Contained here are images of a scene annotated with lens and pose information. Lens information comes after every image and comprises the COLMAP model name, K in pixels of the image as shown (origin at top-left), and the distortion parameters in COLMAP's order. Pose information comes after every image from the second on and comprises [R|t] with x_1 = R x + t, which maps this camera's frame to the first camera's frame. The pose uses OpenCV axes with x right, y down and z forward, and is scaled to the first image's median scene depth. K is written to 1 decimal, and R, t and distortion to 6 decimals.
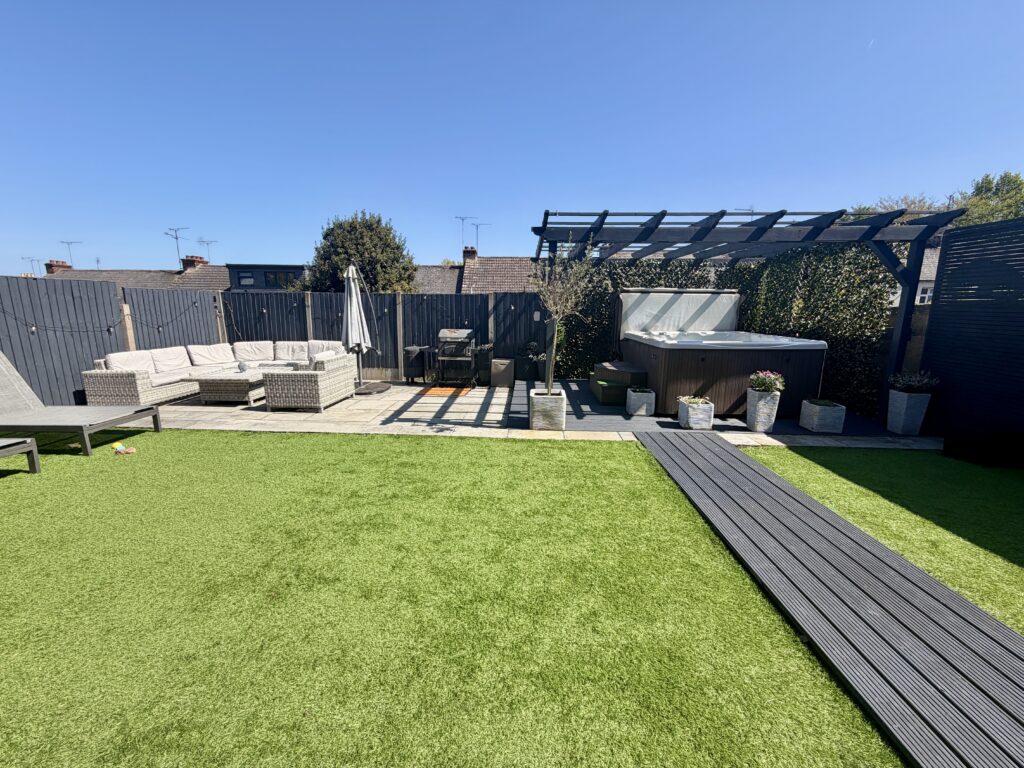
lens RADIAL K [[407.2, 0, 510.5], [0, 407.2, 385.1], [0, 0, 1]] dist [0.001178, -0.000362]
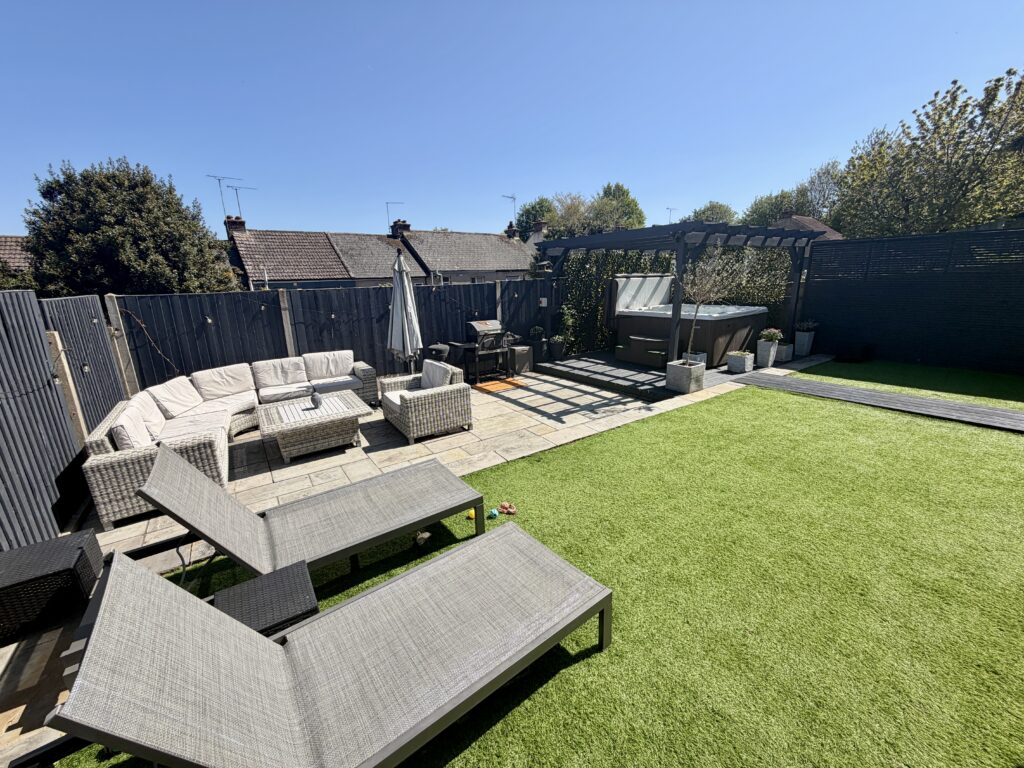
lens RADIAL K [[407.2, 0, 510.5], [0, 407.2, 385.1], [0, 0, 1]] dist [0.001178, -0.000362]
pose [[0.794897, -0.184368, 0.578054, -0.849603], [0.150066, 0.982856, 0.107118, -0.102948], [-0.587893, 0.001599, 0.808937, 0.224604]]
